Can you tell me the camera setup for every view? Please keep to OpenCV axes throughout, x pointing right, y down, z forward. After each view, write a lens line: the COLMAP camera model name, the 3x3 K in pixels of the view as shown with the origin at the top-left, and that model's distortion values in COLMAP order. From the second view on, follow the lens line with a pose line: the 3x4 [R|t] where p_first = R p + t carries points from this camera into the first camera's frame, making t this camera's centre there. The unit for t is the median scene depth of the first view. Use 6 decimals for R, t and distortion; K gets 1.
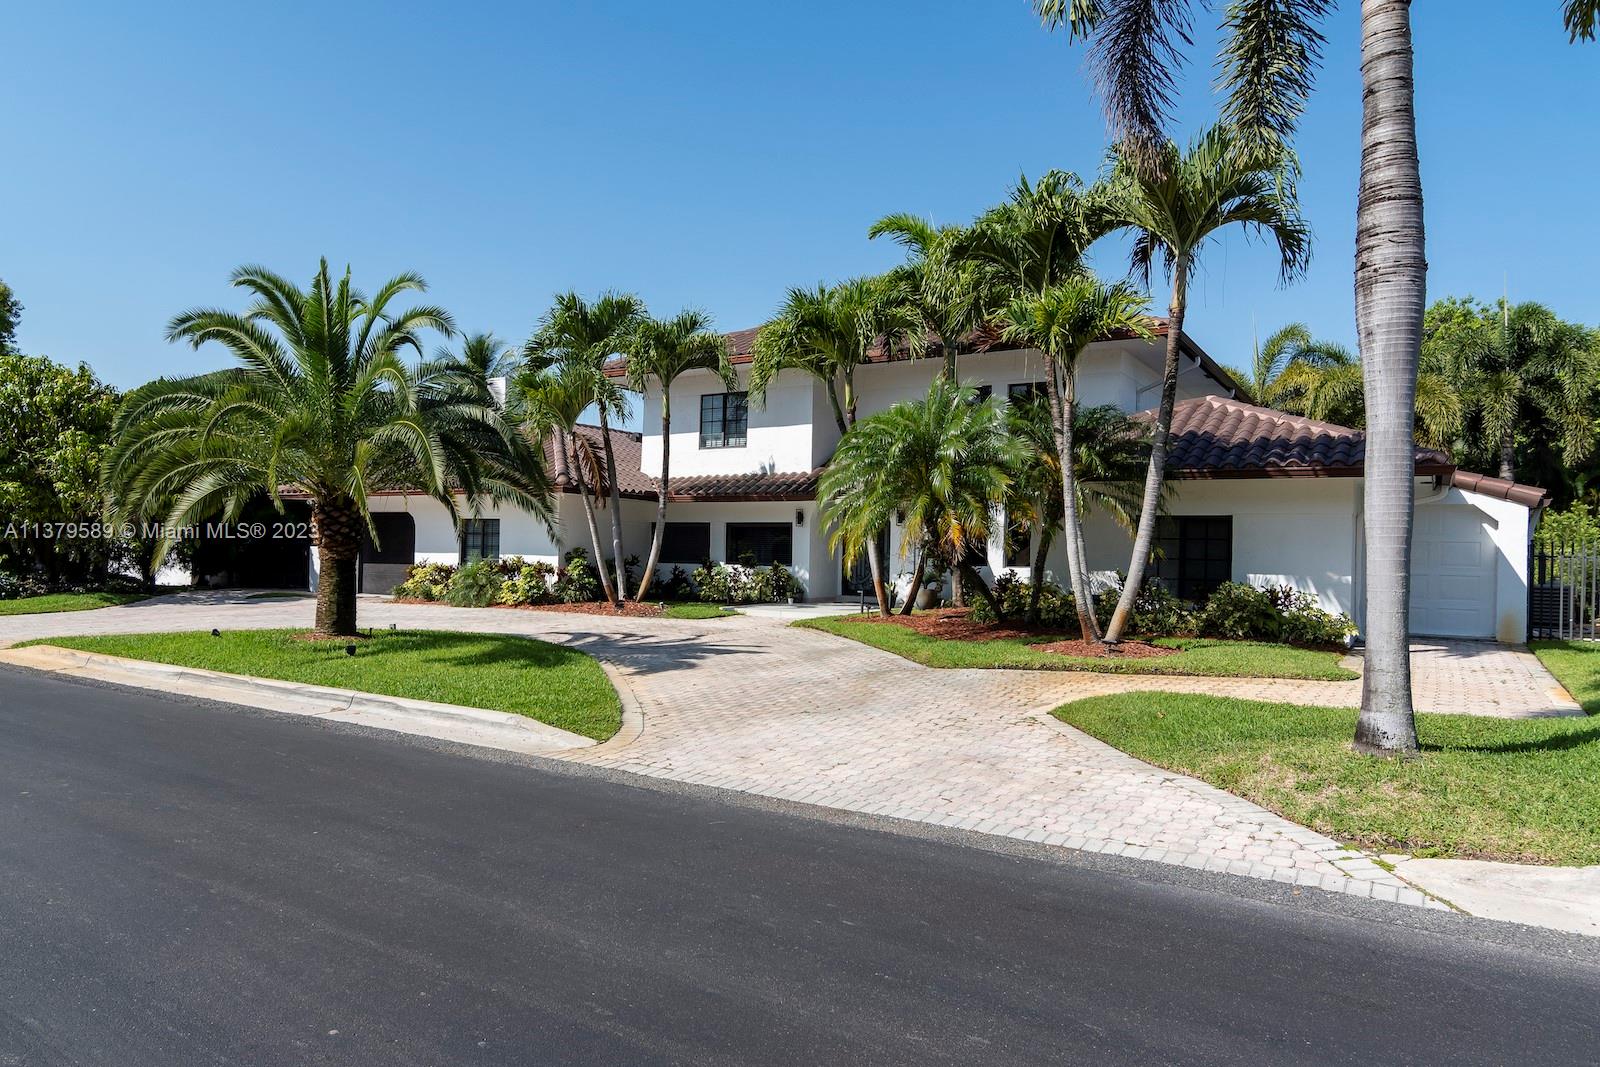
lens RADIAL K [[910.7, 0, 760.1], [0, 910.7, 546.9], [0, 0, 1]] dist [-0.001992, -0.000755]
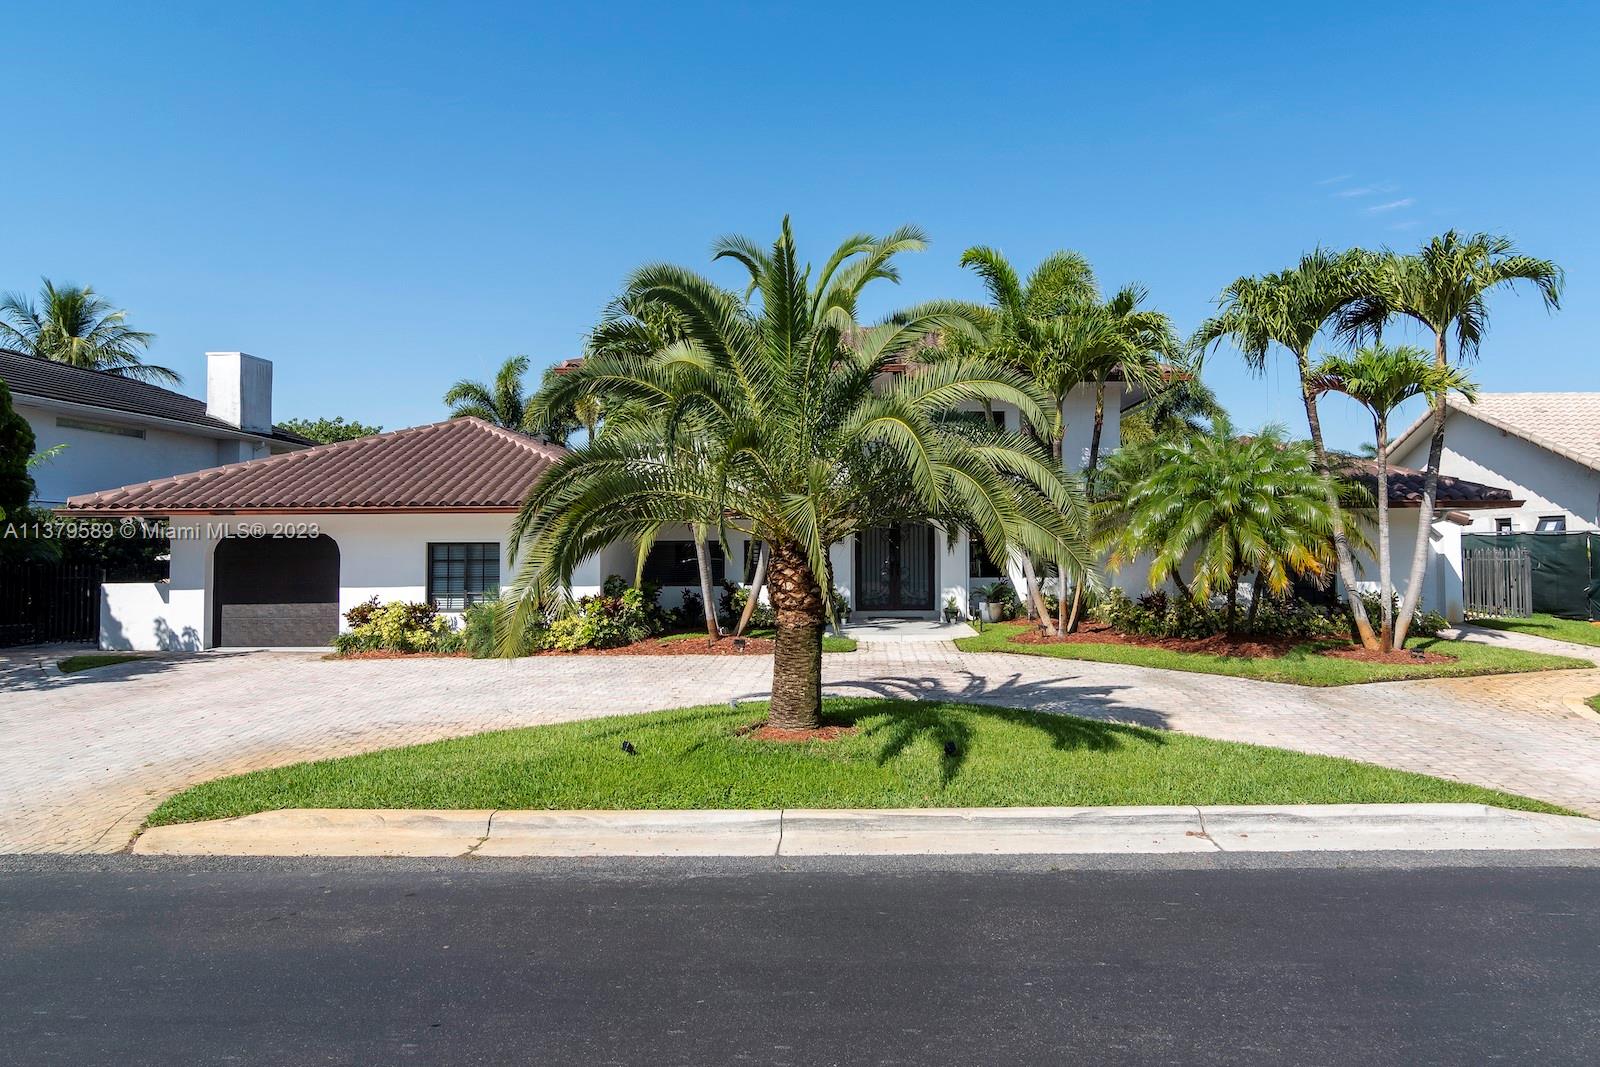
lens RADIAL K [[869.5, 0, 837.1], [0, 869.5, 528.0], [0, 0, 1]] dist [-0.003907, -0.000838]
pose [[0.870903, -0.015613, 0.491206, -0.414991], [0.023059, 0.999693, -0.009108, -0.030728], [-0.490913, 0.019258, 0.870996, 0.194301]]
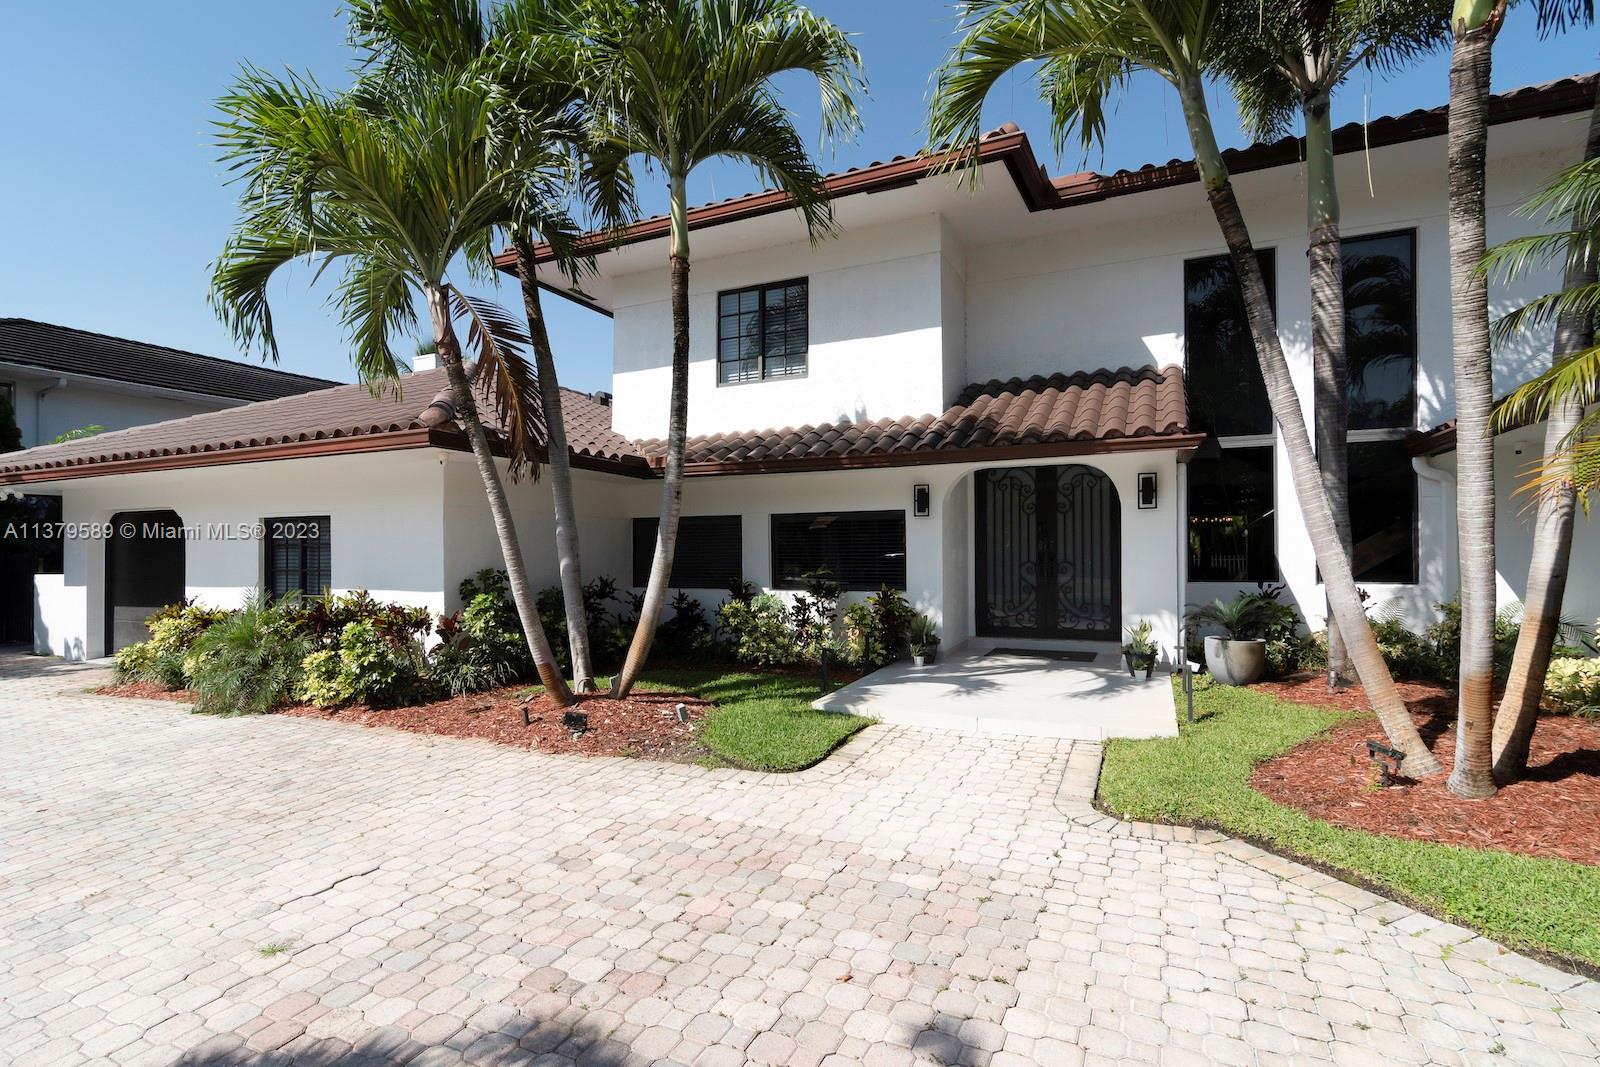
lens RADIAL K [[762.6, 0, 800.0], [0, 762.6, 539.0], [0, 0, 1]] dist [0.001136, 0.000573]
pose [[0.992279, -0.025505, 0.121378, -0.082198], [0.026701, 0.999610, -0.008233, -0.007841], [-0.121120, 0.011410, 0.992572, 0.566849]]
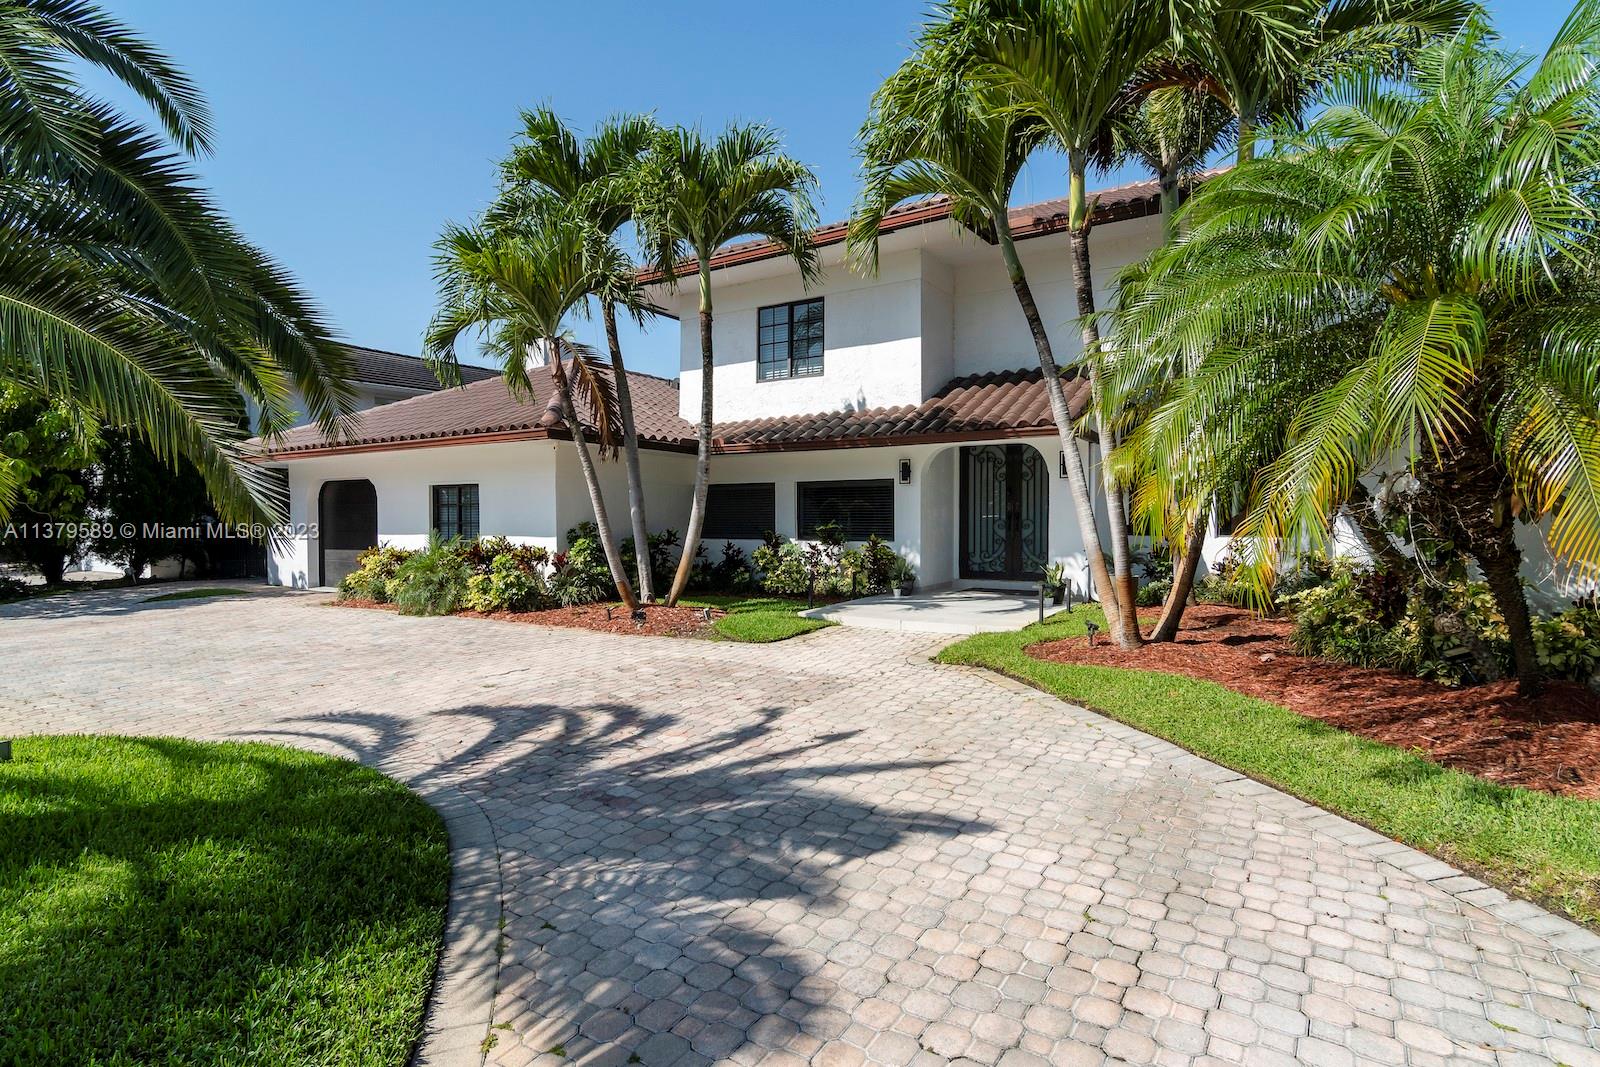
lens RADIAL K [[777.9, 0, 802.4], [0, 777.9, 525.7], [0, 0, 1]] dist [-0.002657, -0.000274]
pose [[0.999725, -0.023423, -0.001373, -0.035069], [0.023444, 0.999552, 0.018614, -0.003662], [0.000937, -0.018641, 0.999826, 0.407152]]
